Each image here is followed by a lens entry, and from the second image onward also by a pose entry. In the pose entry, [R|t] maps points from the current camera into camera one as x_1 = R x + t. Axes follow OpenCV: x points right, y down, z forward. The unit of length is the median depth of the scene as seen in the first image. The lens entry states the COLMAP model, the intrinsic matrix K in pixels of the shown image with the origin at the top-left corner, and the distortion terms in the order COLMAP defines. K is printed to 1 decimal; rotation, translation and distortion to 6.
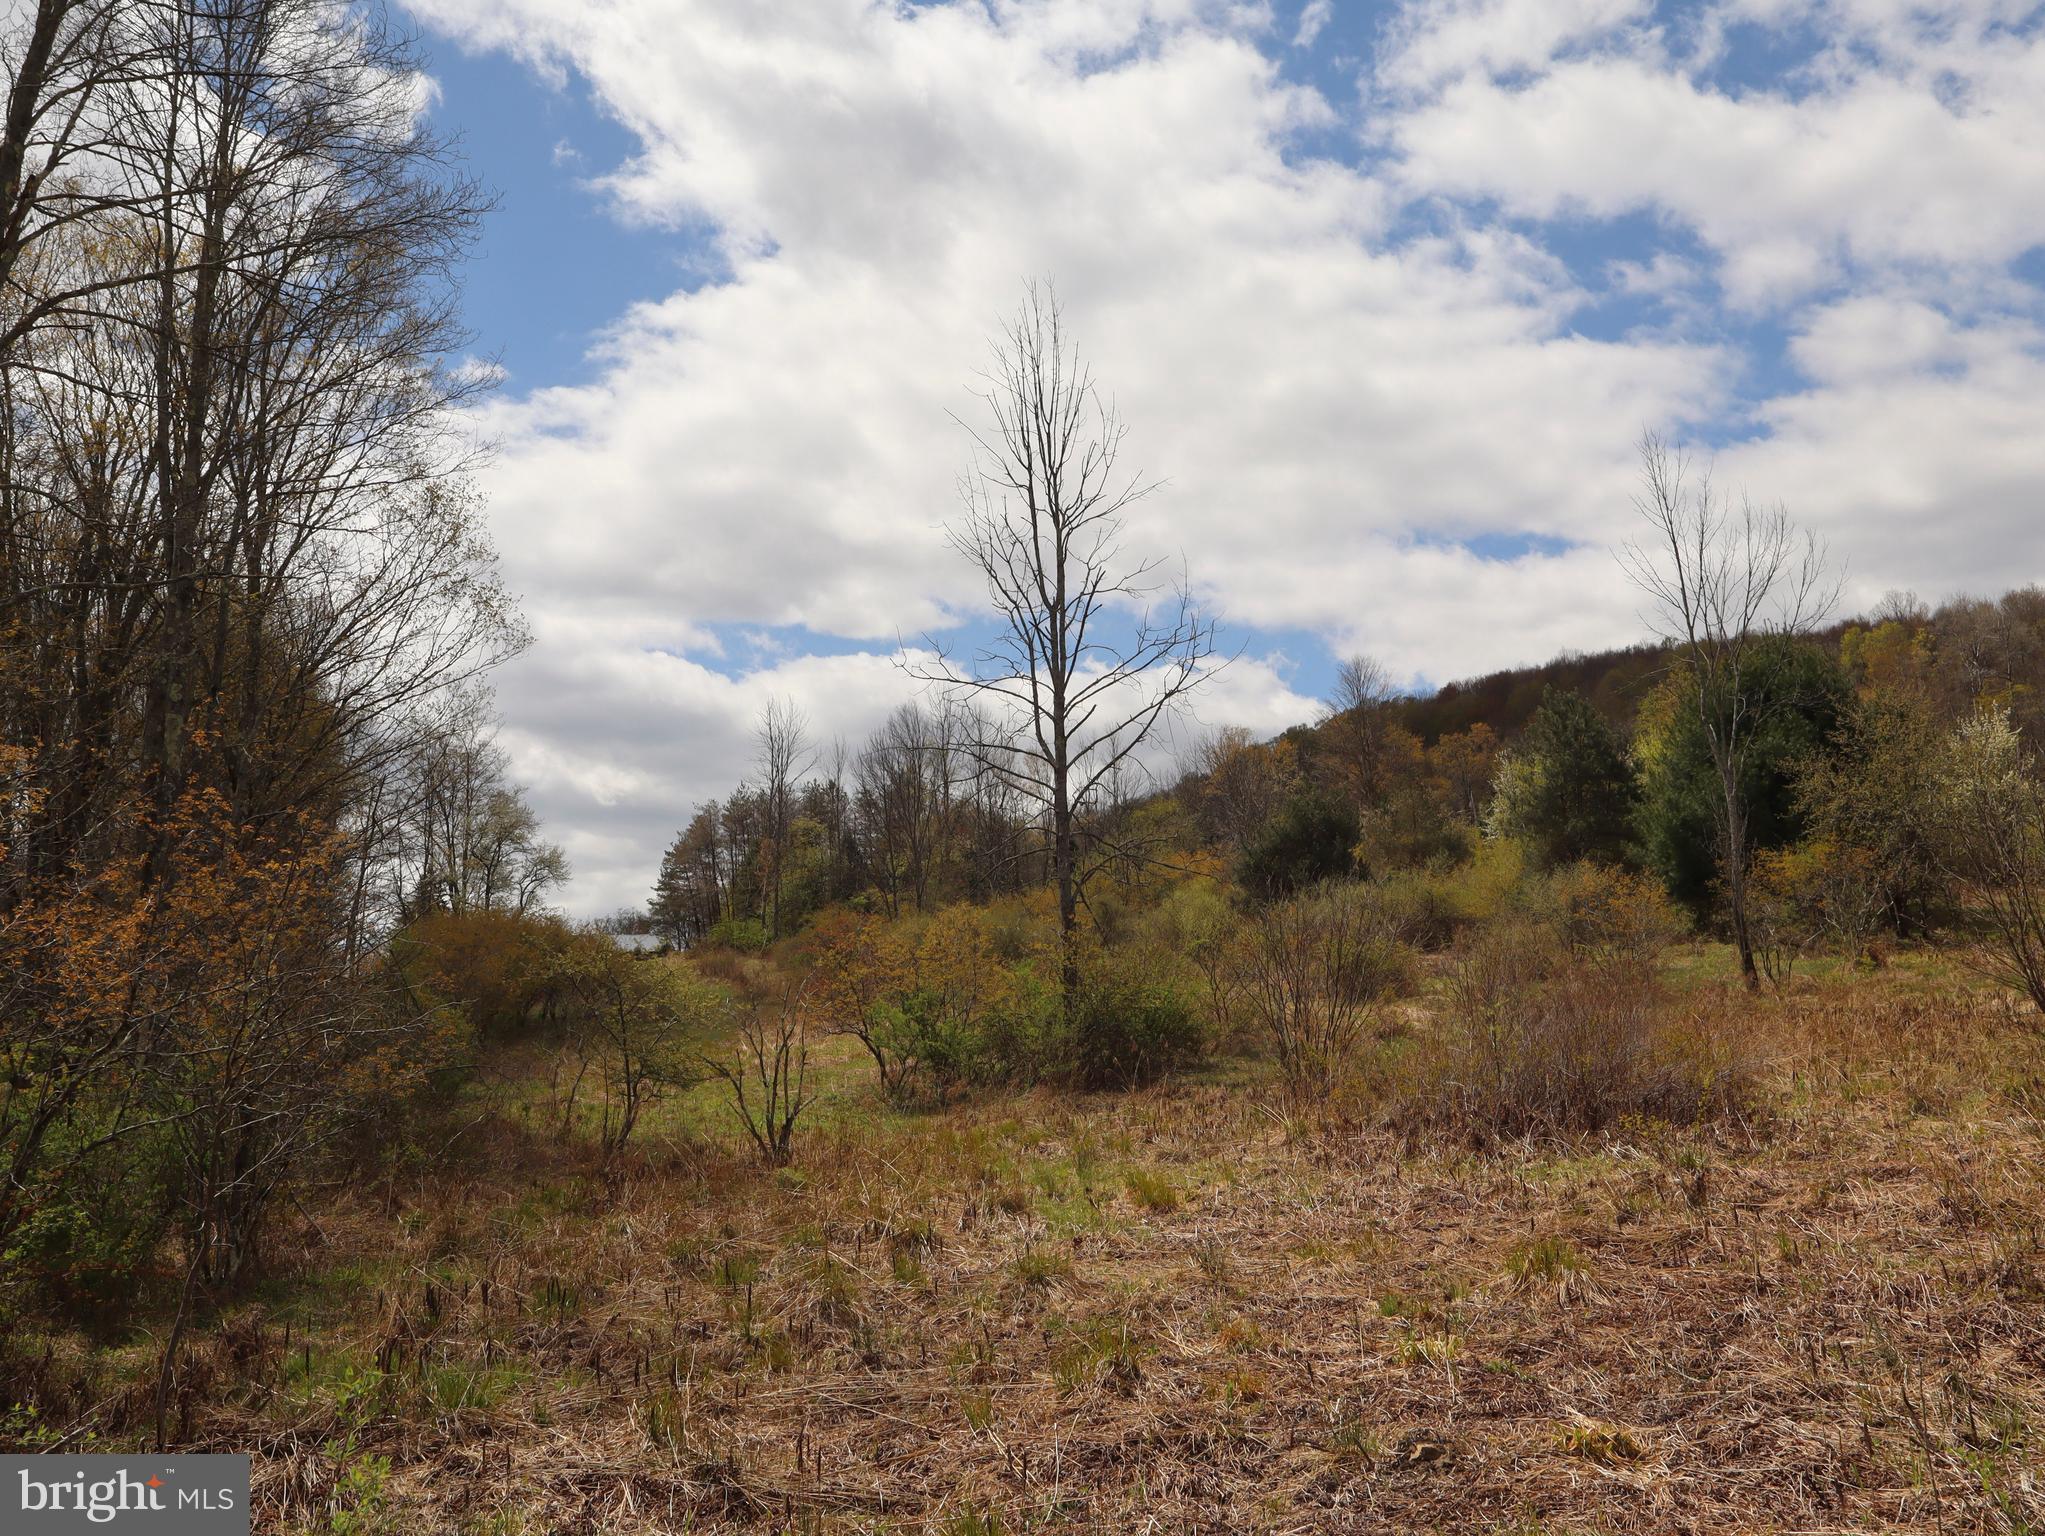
lens RADIAL K [[1882.0, 0, 1022.5], [0, 1882.0, 768.0], [0, 0, 1]] dist [0.020179, 0.001156]
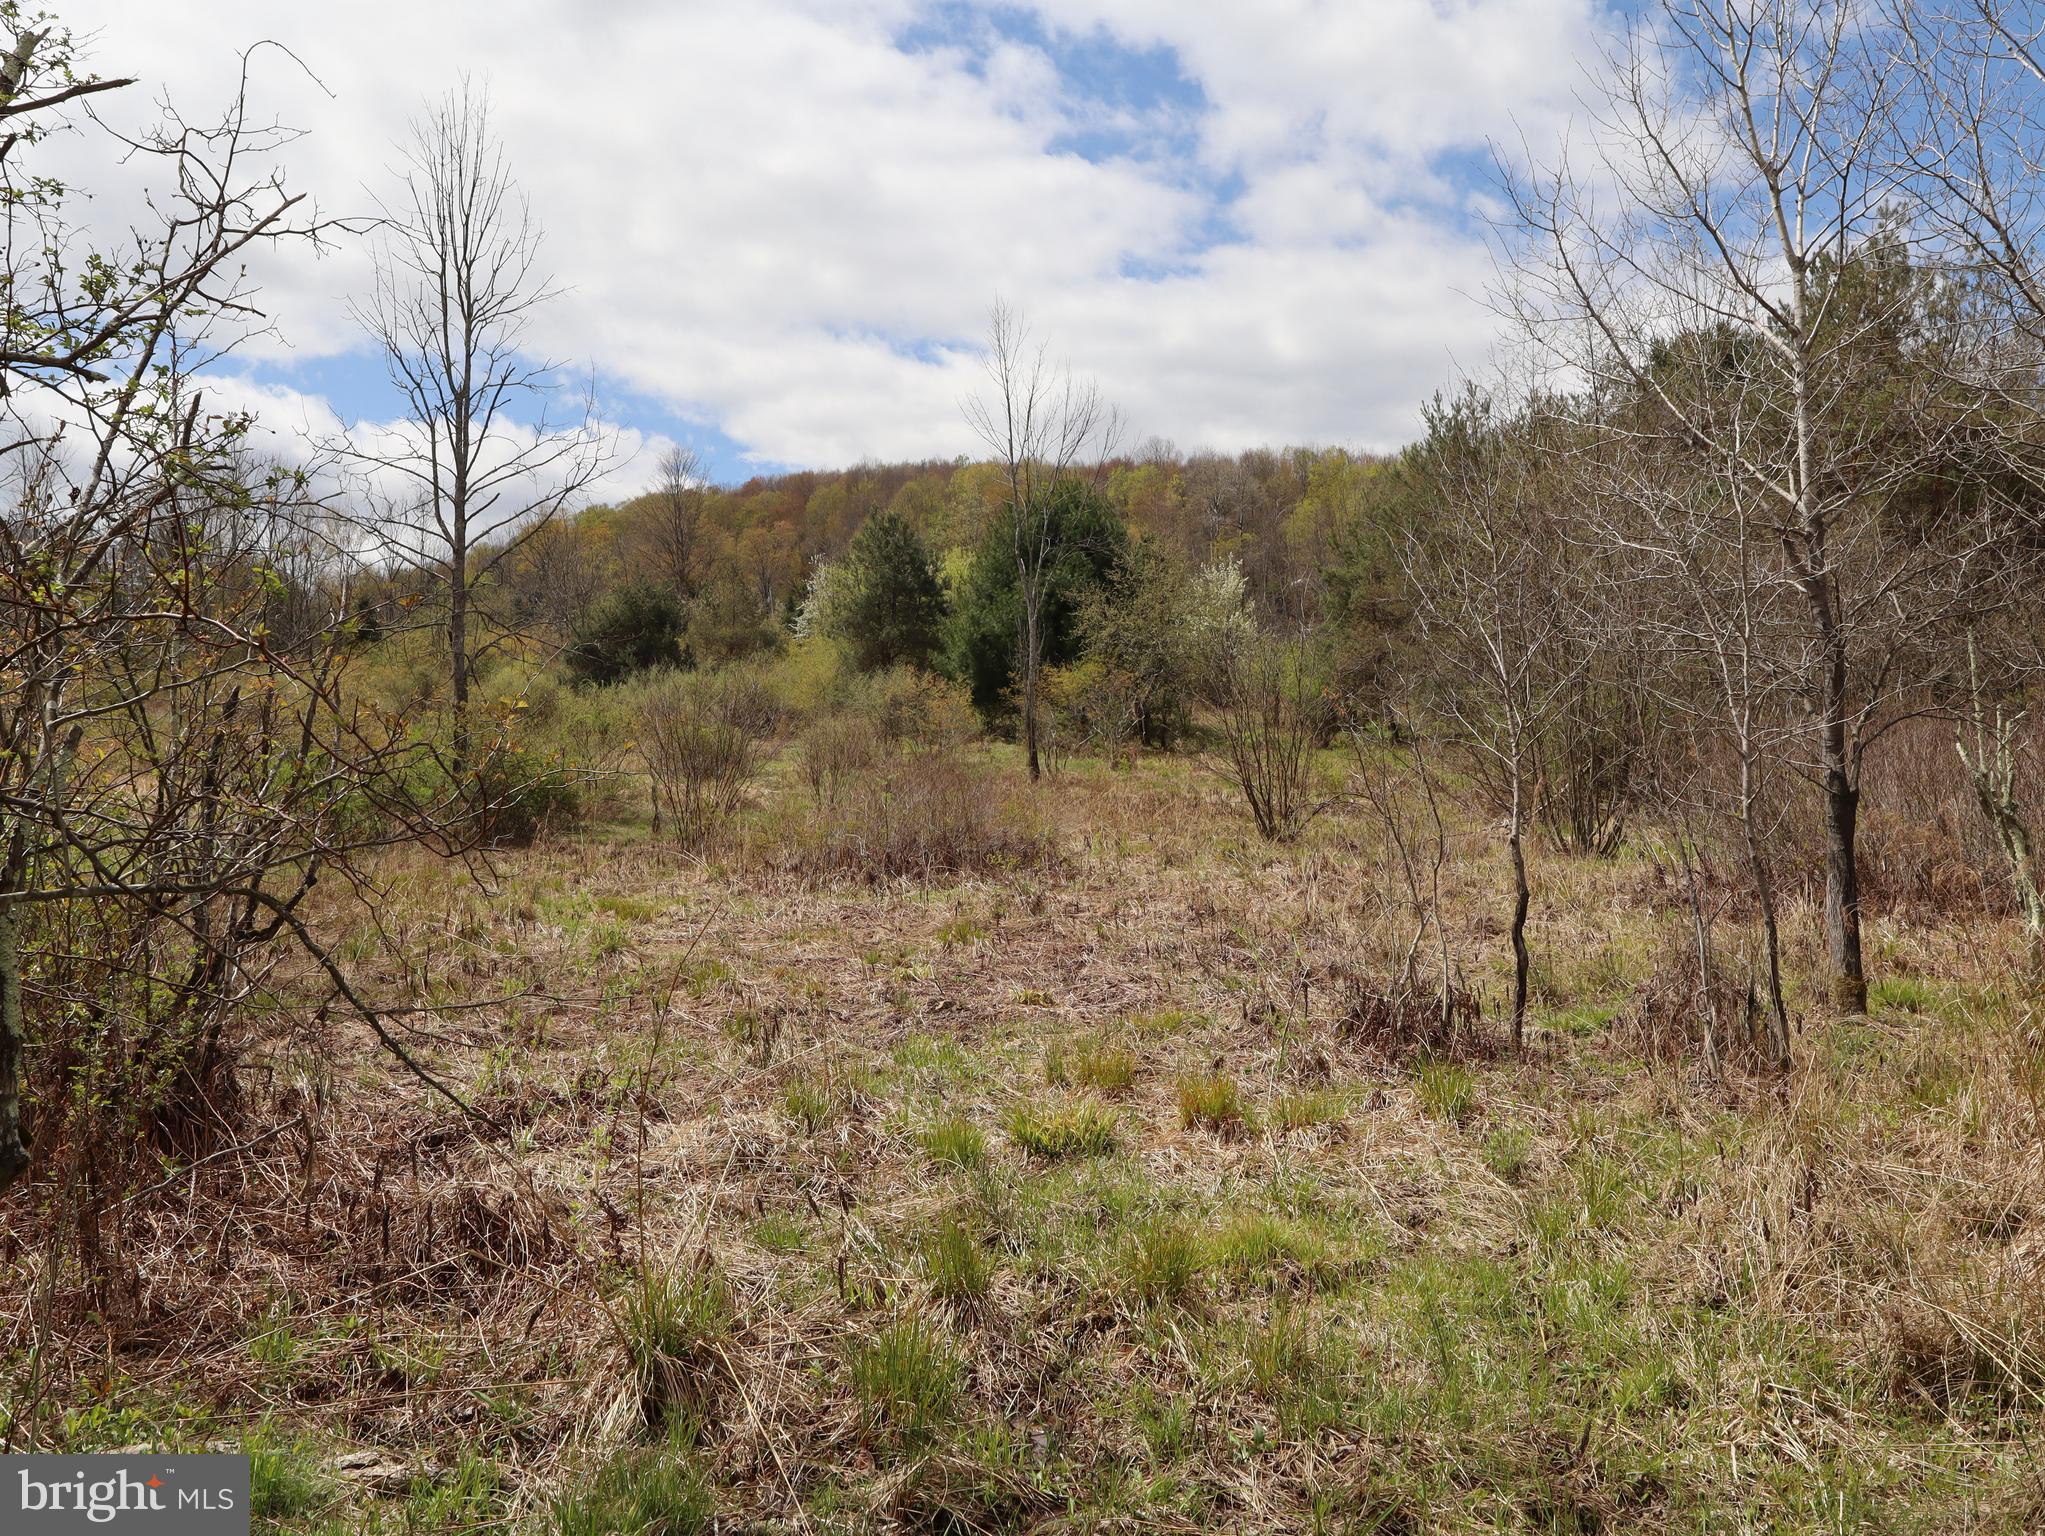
lens RADIAL K [[1887.3, 0, 1020.1], [0, 1887.3, 797.0], [0, 0, 1]] dist [0.034965, 0.022360]
pose [[0.928760, 0.039497, 0.368570, -0.055725], [-0.086468, 0.989961, 0.111804, -0.006119], [-0.360454, -0.135708, 0.922852, -0.094508]]
